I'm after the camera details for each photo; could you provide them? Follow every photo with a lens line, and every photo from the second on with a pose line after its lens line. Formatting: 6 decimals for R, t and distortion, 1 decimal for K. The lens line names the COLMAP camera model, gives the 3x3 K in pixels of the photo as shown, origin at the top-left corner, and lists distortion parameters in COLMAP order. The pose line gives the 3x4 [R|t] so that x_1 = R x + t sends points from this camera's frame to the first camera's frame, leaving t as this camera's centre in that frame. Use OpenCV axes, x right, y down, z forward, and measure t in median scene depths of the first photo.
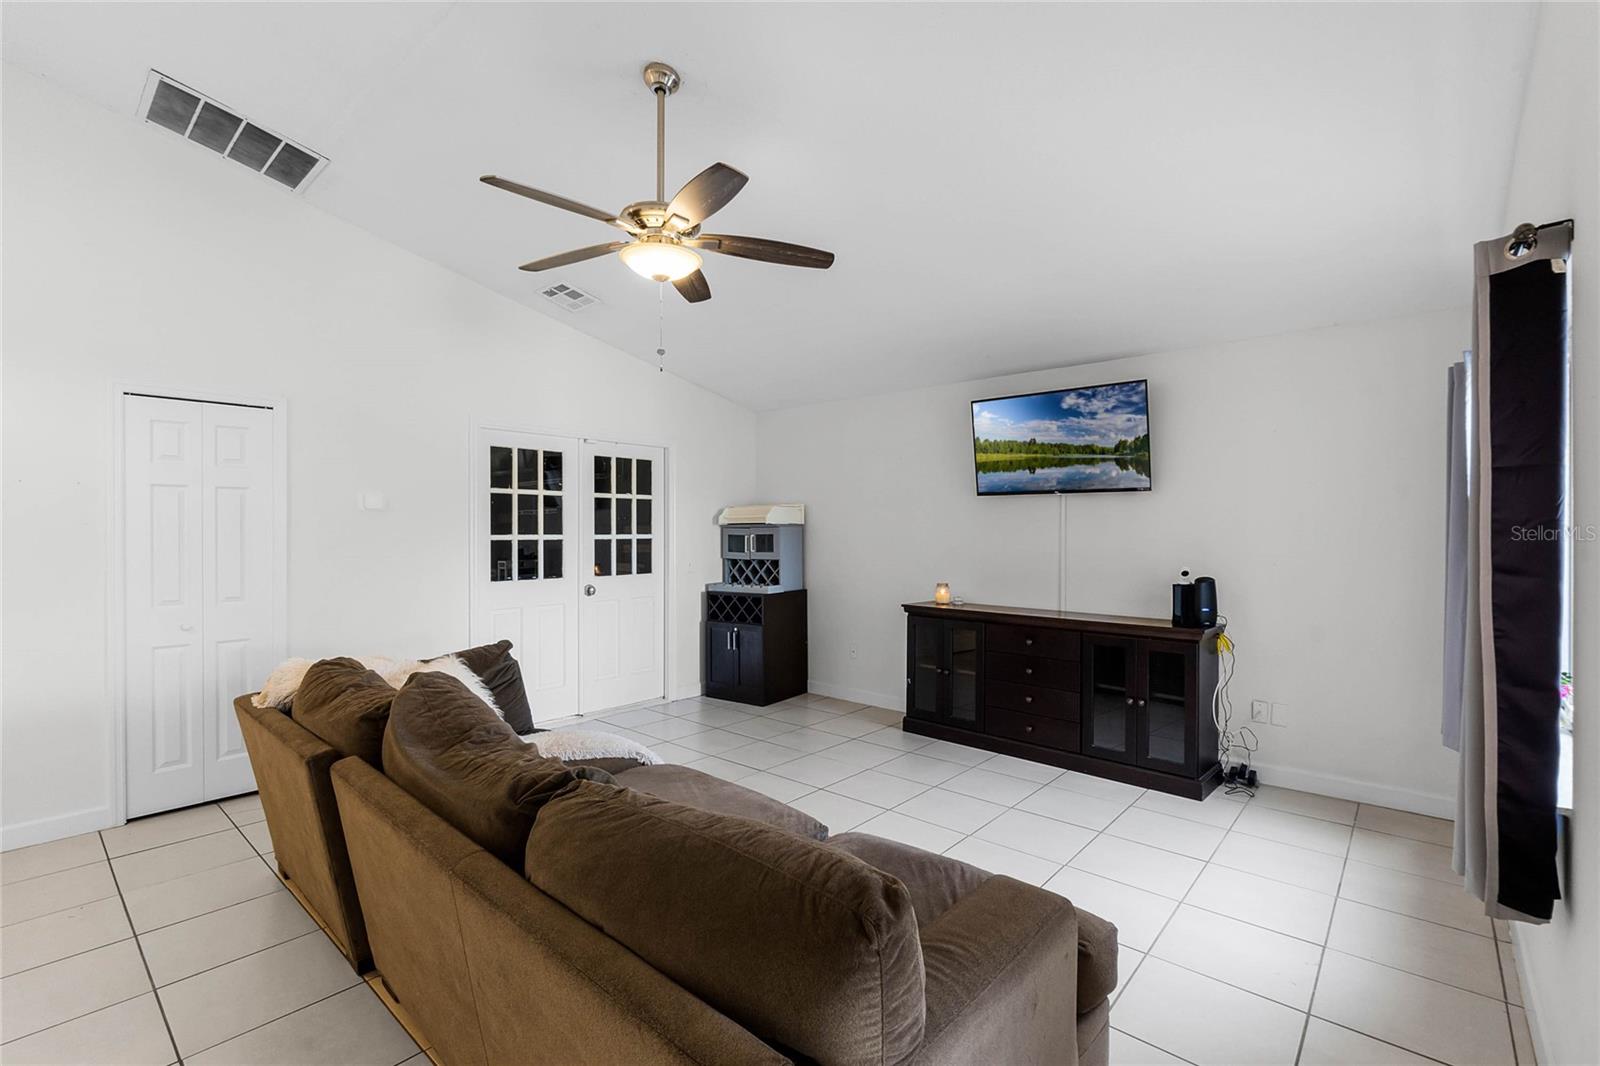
lens RADIAL K [[716.0, 0, 794.8], [0, 716.0, 532.3], [0, 0, 1]] dist [0.003238, 0.000484]
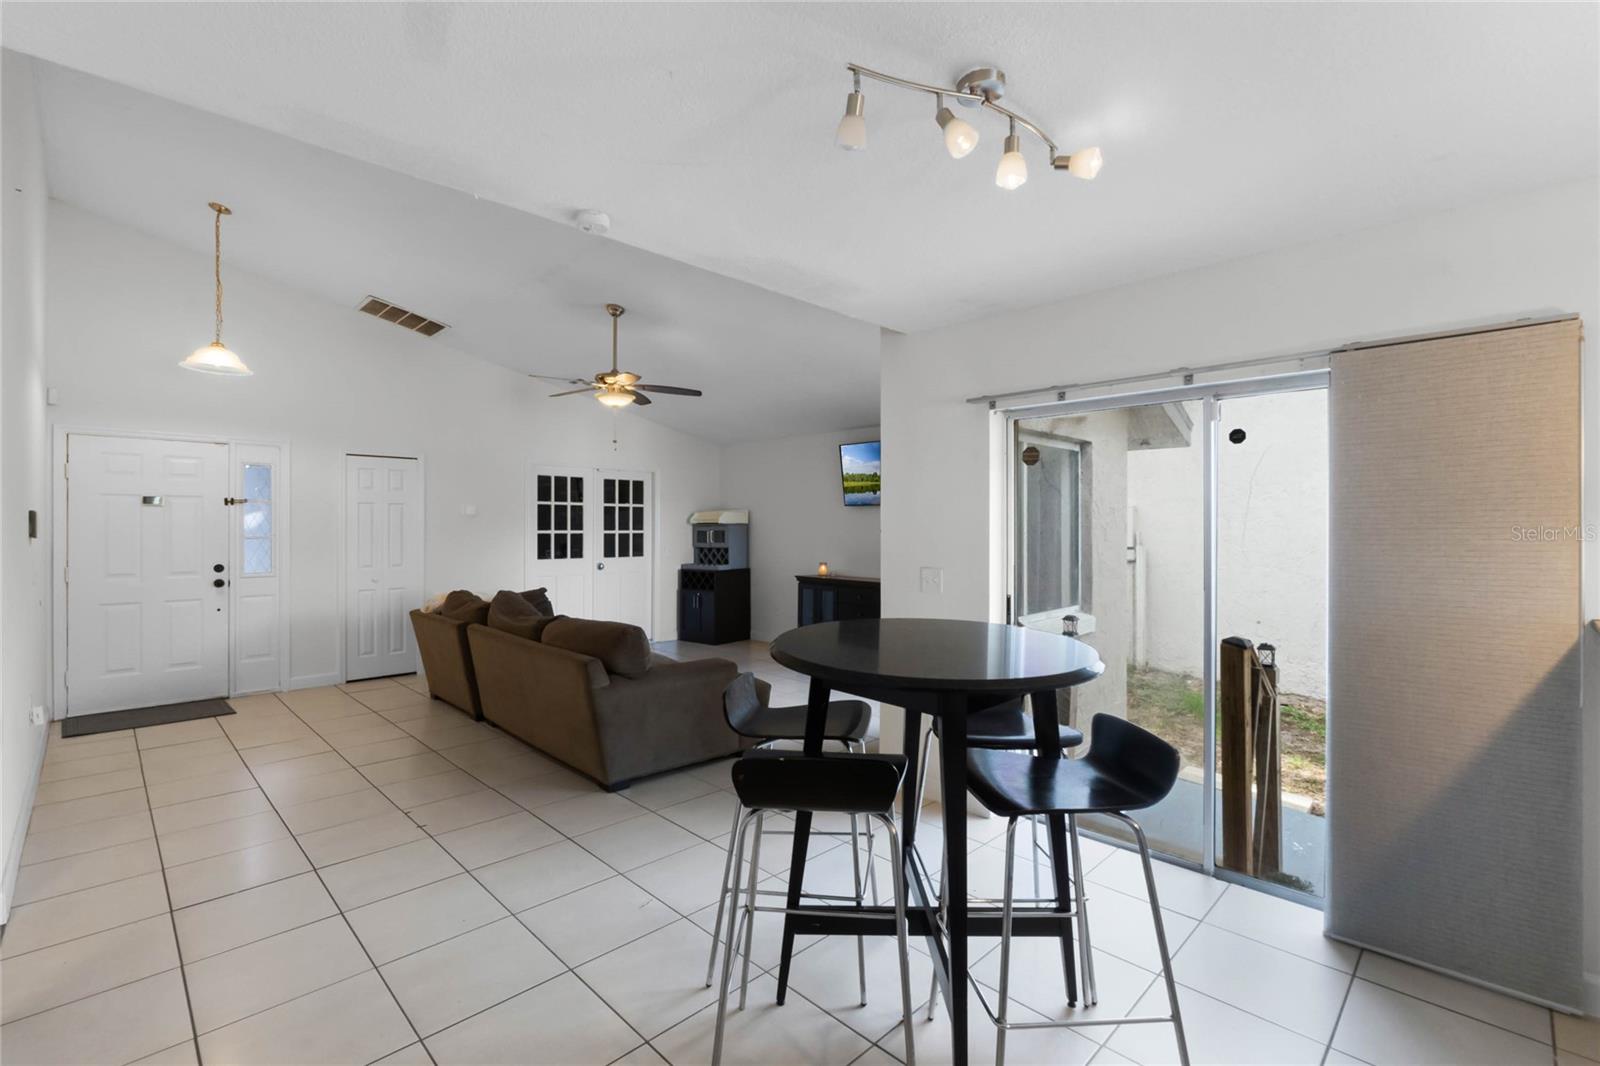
lens RADIAL K [[710.9, 0, 794.7], [0, 710.9, 525.1], [0, 0, 1]] dist [0.010241, -0.000128]
pose [[0.997802, 0.001793, -0.066243, 0.232901], [-0.002162, 0.999982, -0.005513, -0.000614], [0.066232, 0.005644, 0.997788, -0.503607]]
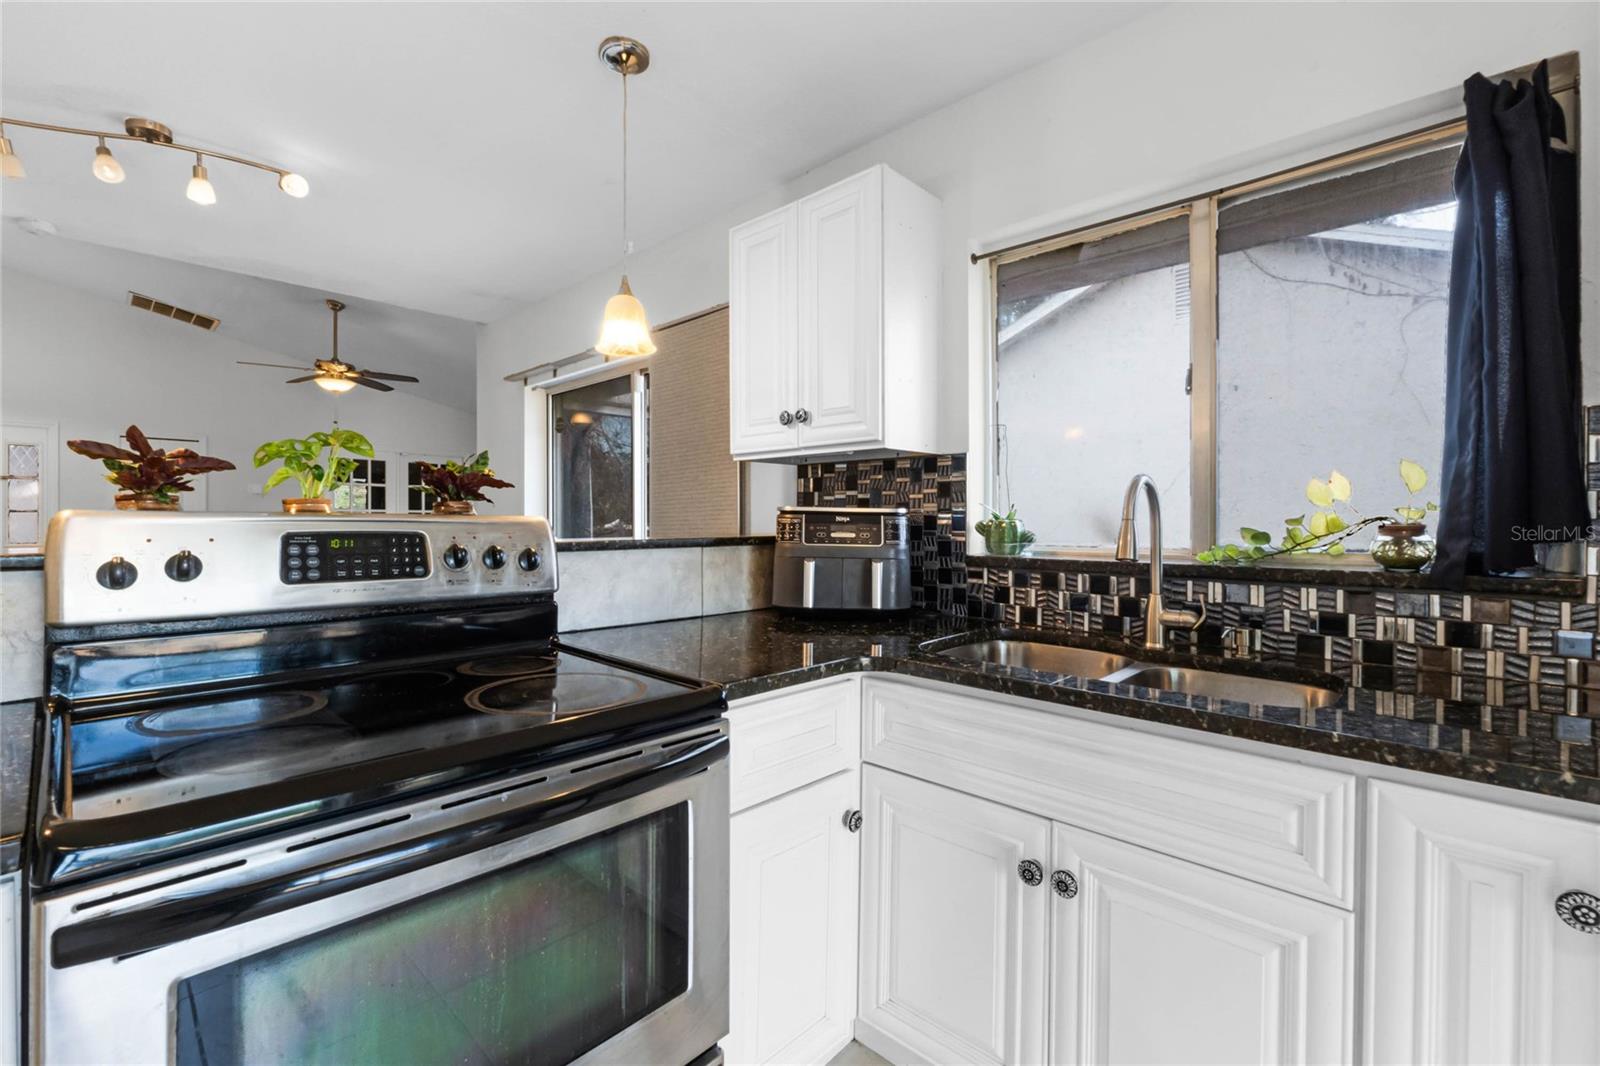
lens RADIAL K [[688.9, 0, 797.6], [0, 688.9, 523.5], [0, 0, 1]] dist [-0.001156, -0.000405]
pose [[0.999351, -0.000587, -0.036022, 0.689542], [0.000482, 0.999996, -0.002926, 0.040090], [0.036024, 0.002906, 0.999347, -0.578519]]
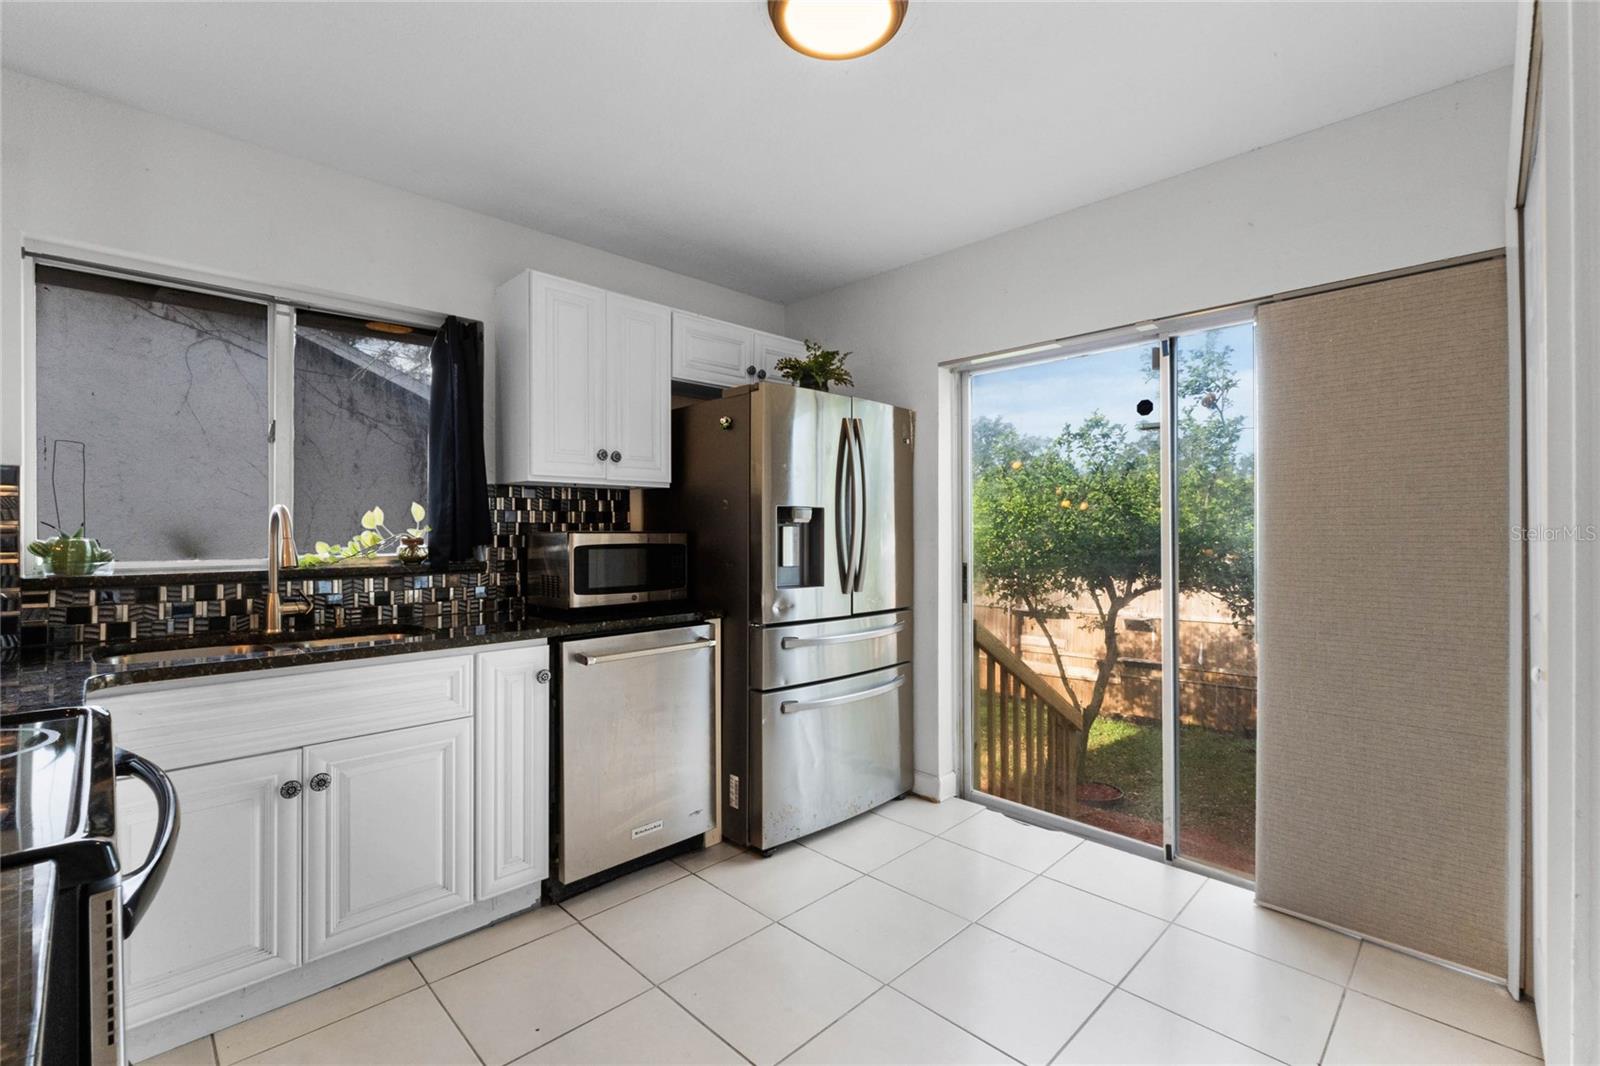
lens RADIAL K [[695.7, 0, 815.4], [0, 695.7, 528.9], [0, 0, 1]] dist [-0.001800, -0.000422]
pose [[0.055774, -0.003085, 0.998439, 0.443494], [0.009248, 0.999954, 0.002573, 0.034342], [-0.998401, 0.009090, 0.055800, -0.612893]]
